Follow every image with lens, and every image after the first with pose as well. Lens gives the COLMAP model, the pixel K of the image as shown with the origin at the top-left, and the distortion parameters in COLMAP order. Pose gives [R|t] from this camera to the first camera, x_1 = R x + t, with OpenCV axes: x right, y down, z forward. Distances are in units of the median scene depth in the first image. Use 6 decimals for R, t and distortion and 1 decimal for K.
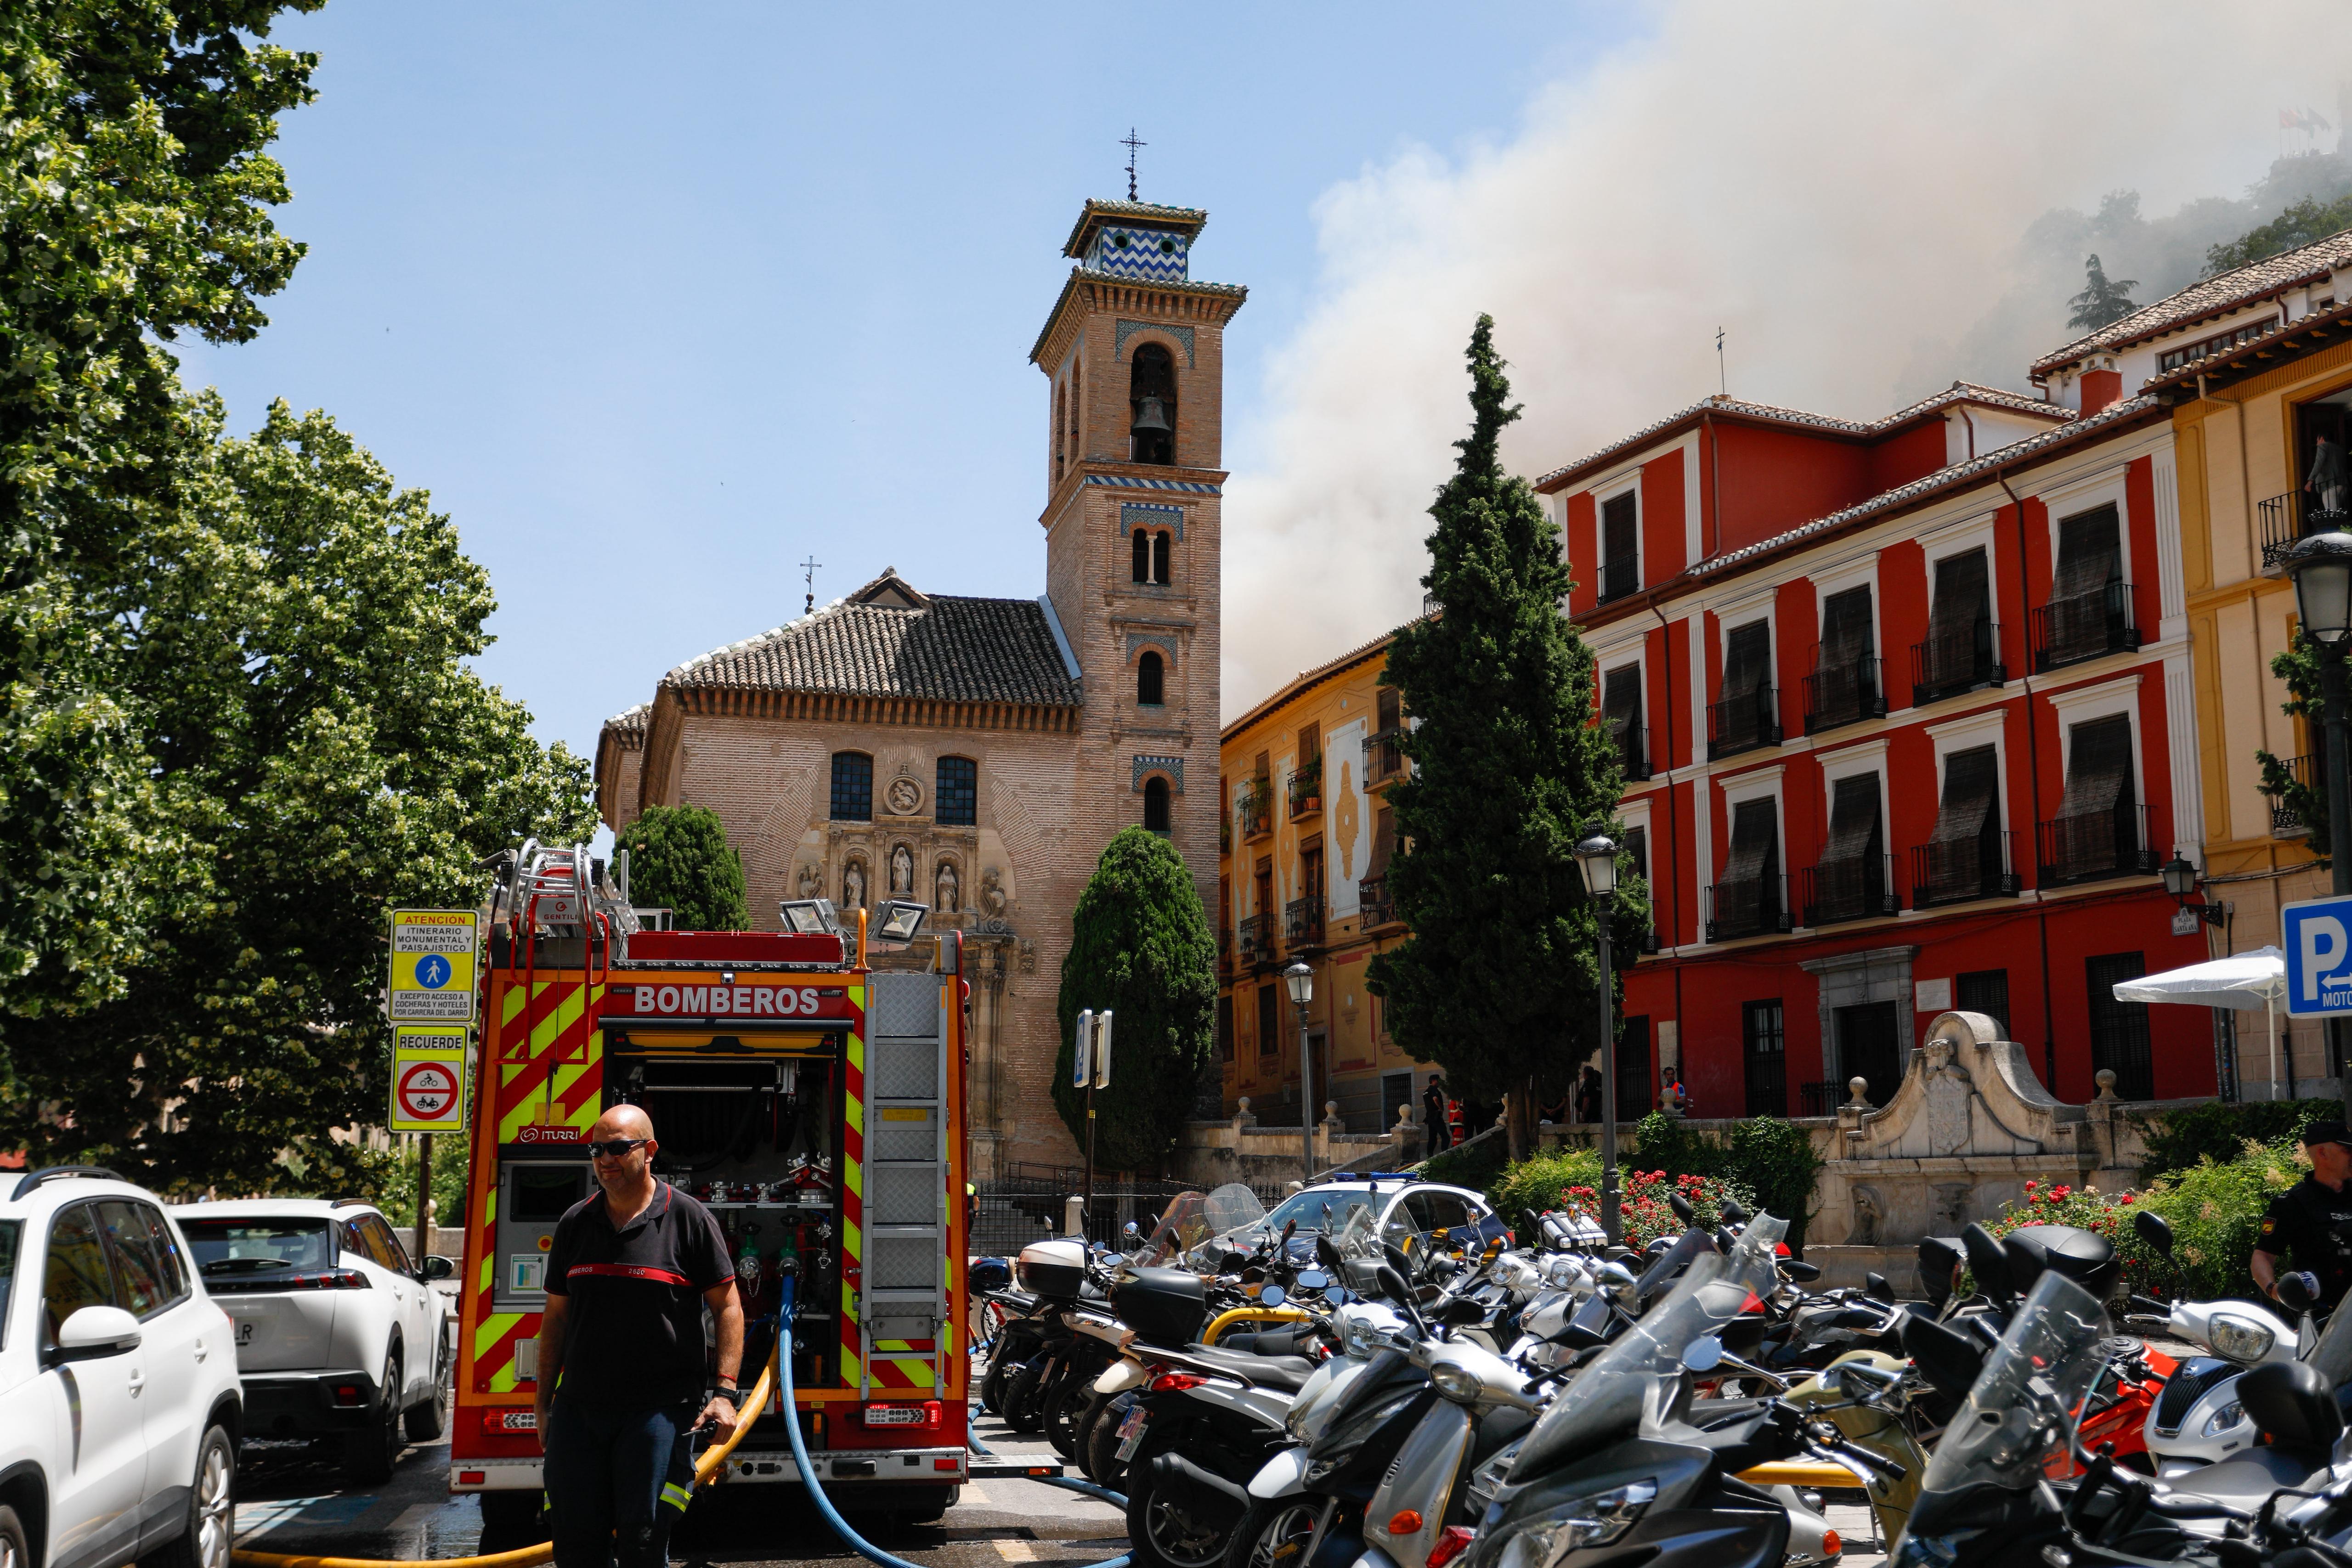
lens RADIAL K [[2456.4, 0, 1171.4], [0, 2456.4, 777.6], [0, 0, 1]] dist [-0.001706, 0.152865]
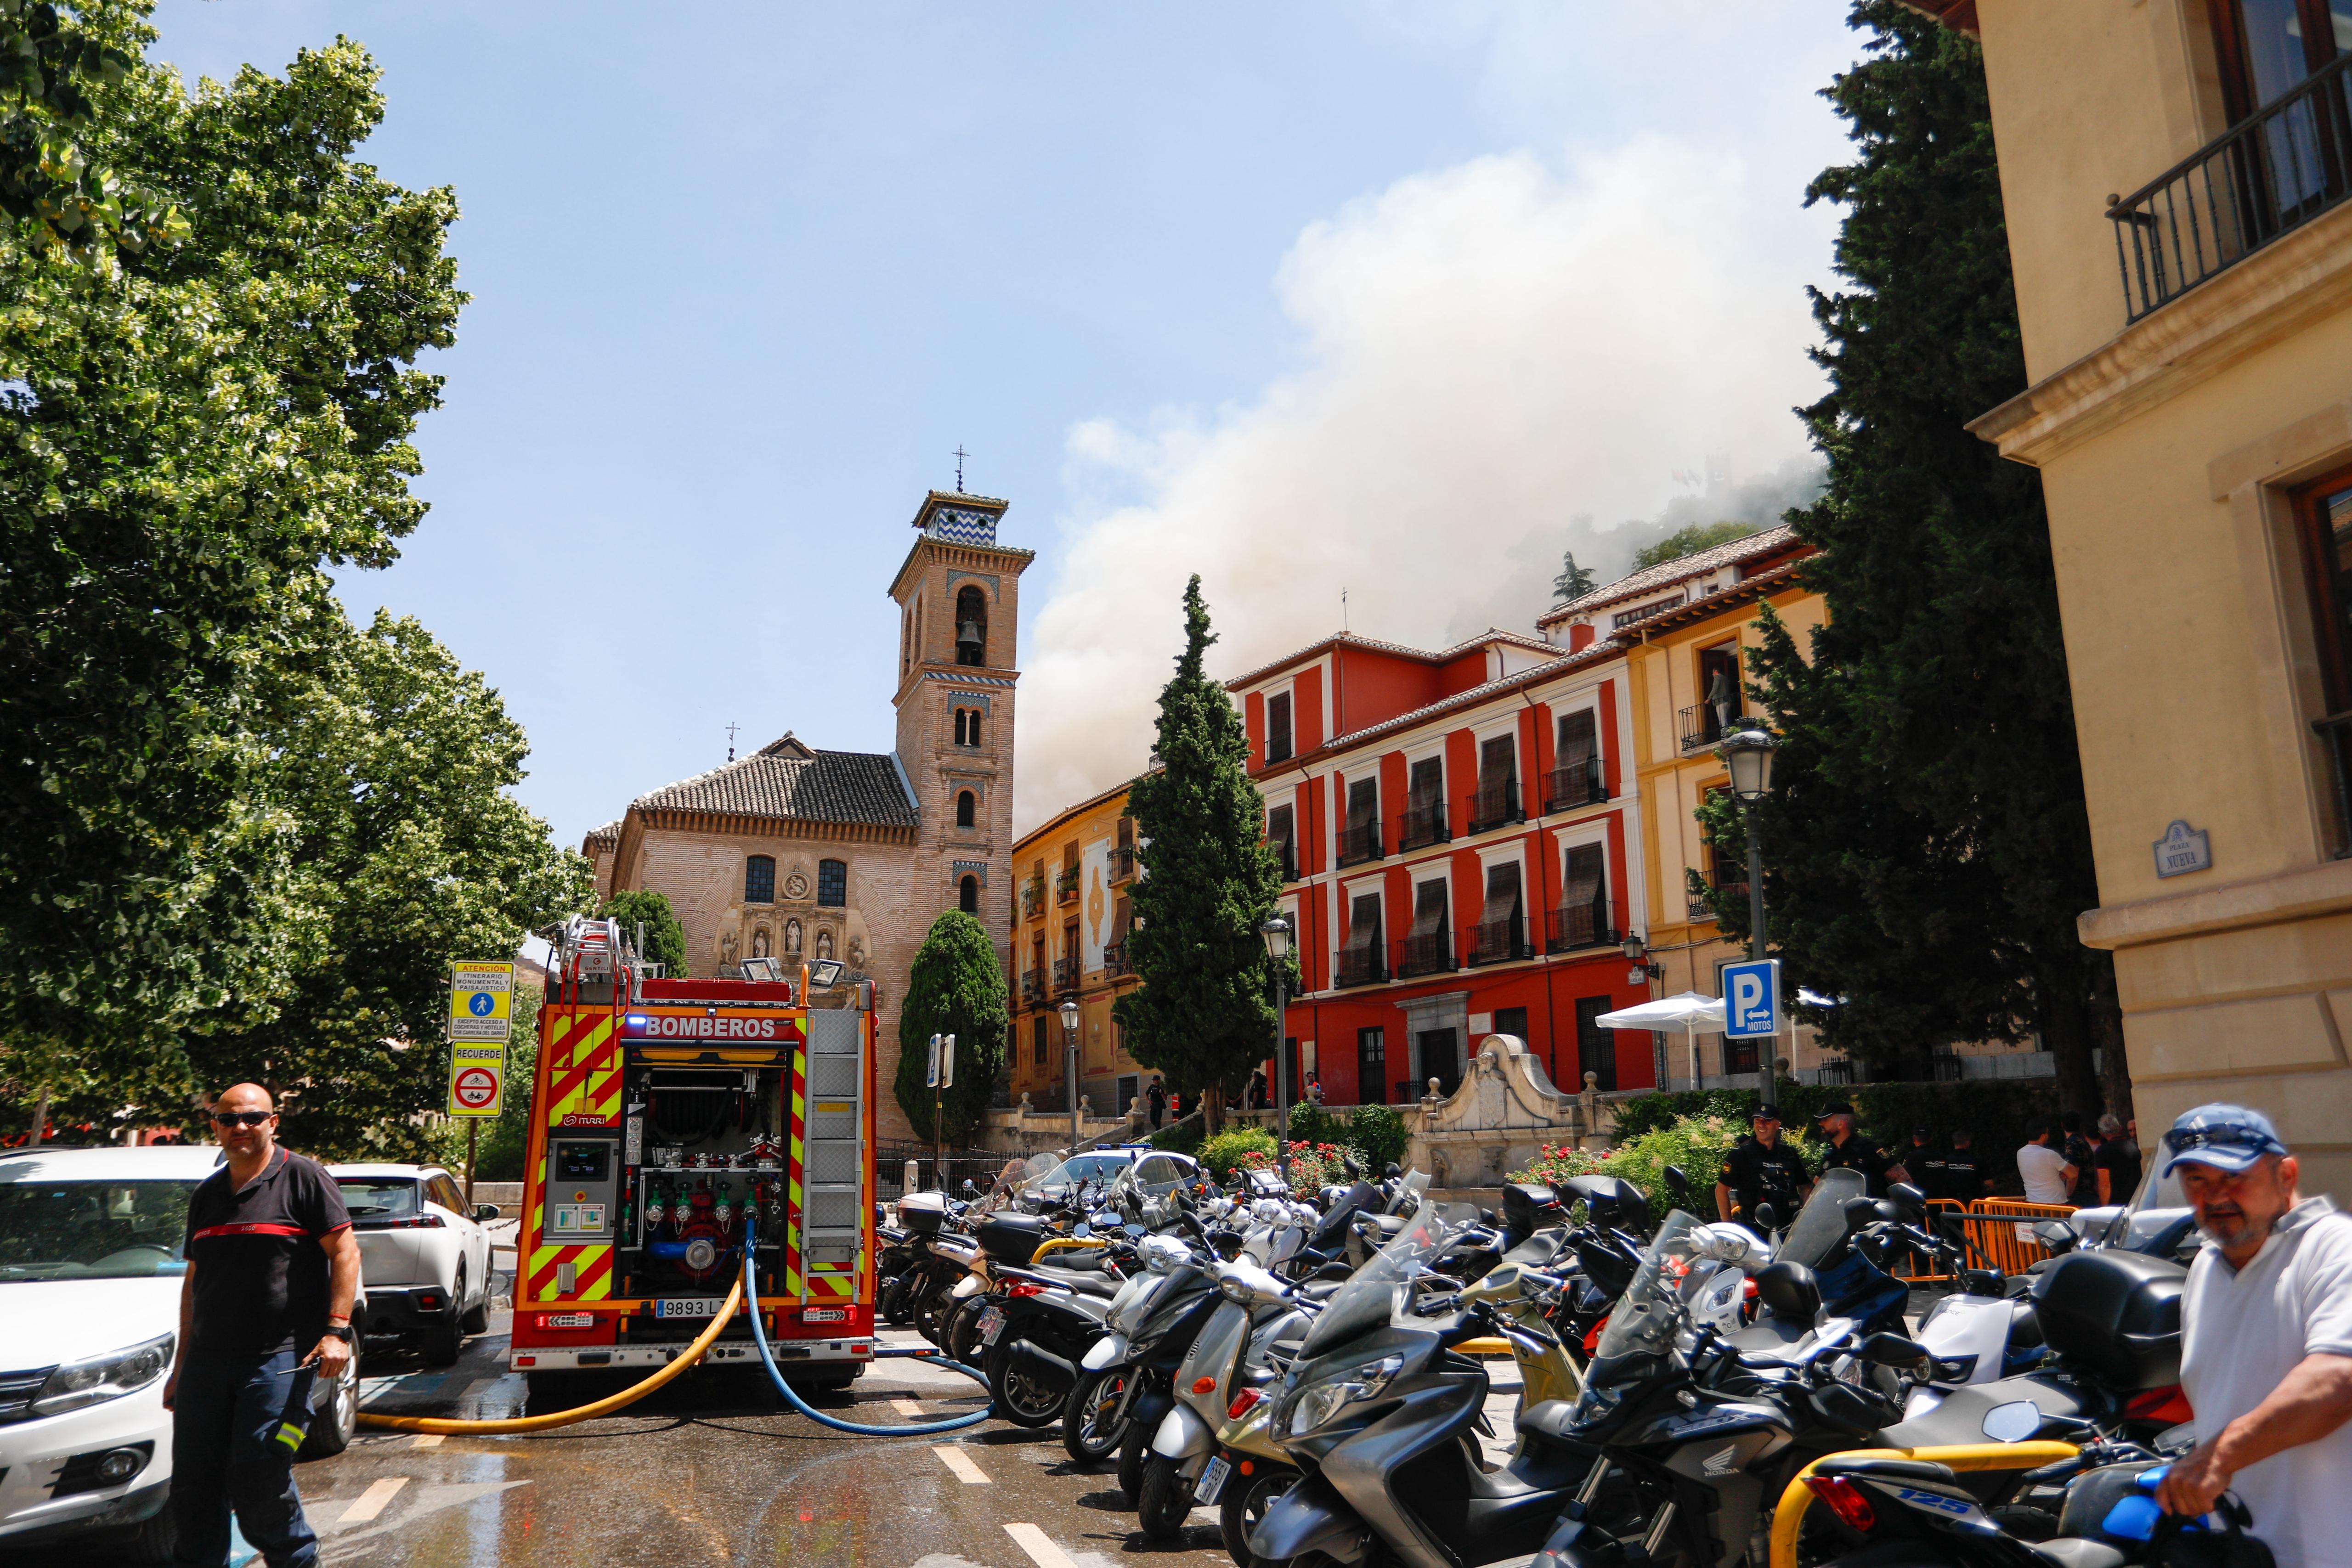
lens RADIAL K [[1641.1, 0, 1160.1], [0, 1641.1, 784.5], [0, 0, 1]] dist [-0.071912, 0.075966]
pose [[0.993264, 0.018607, 0.114372, -0.007040], [-0.012145, 0.998304, -0.056937, -0.000152], [-0.115238, 0.055164, 0.991805, 0.002151]]
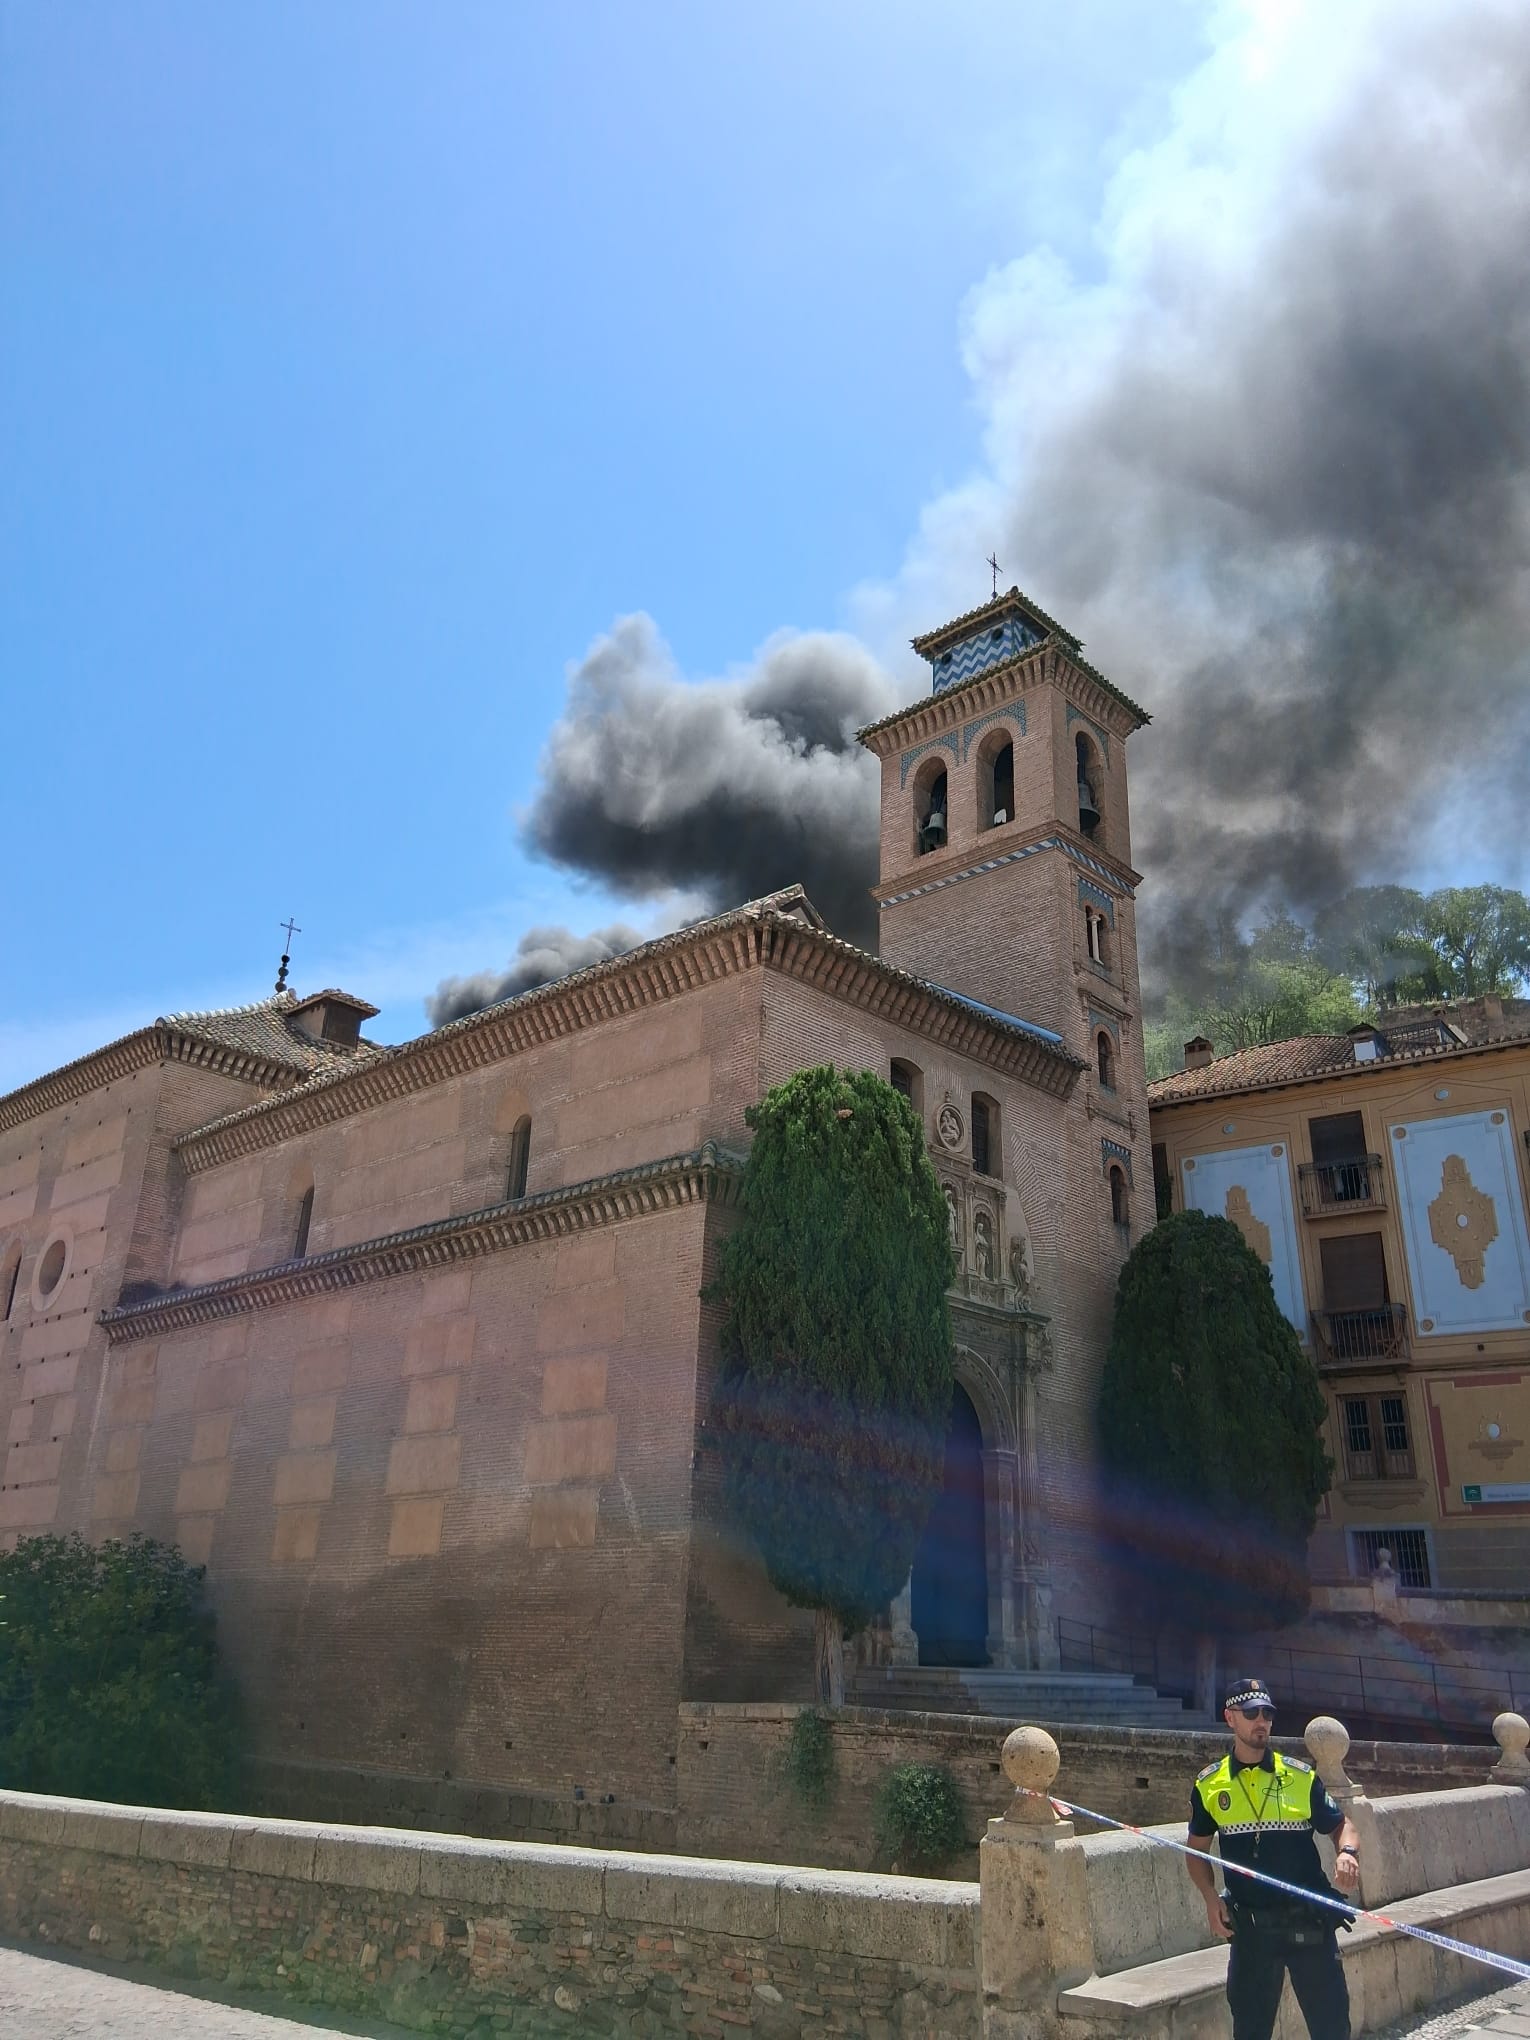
lens RADIAL K [[1524.2, 0, 754.8], [0, 1524.2, 1014.2], [0, 0, 1]] dist [0.119098, -0.218100]
pose [[0.842890, 0.223519, 0.489465, -0.521115], [-0.118938, 0.964533, -0.235646, 0.121512], [-0.524777, 0.140408, 0.839580, 0.746739]]
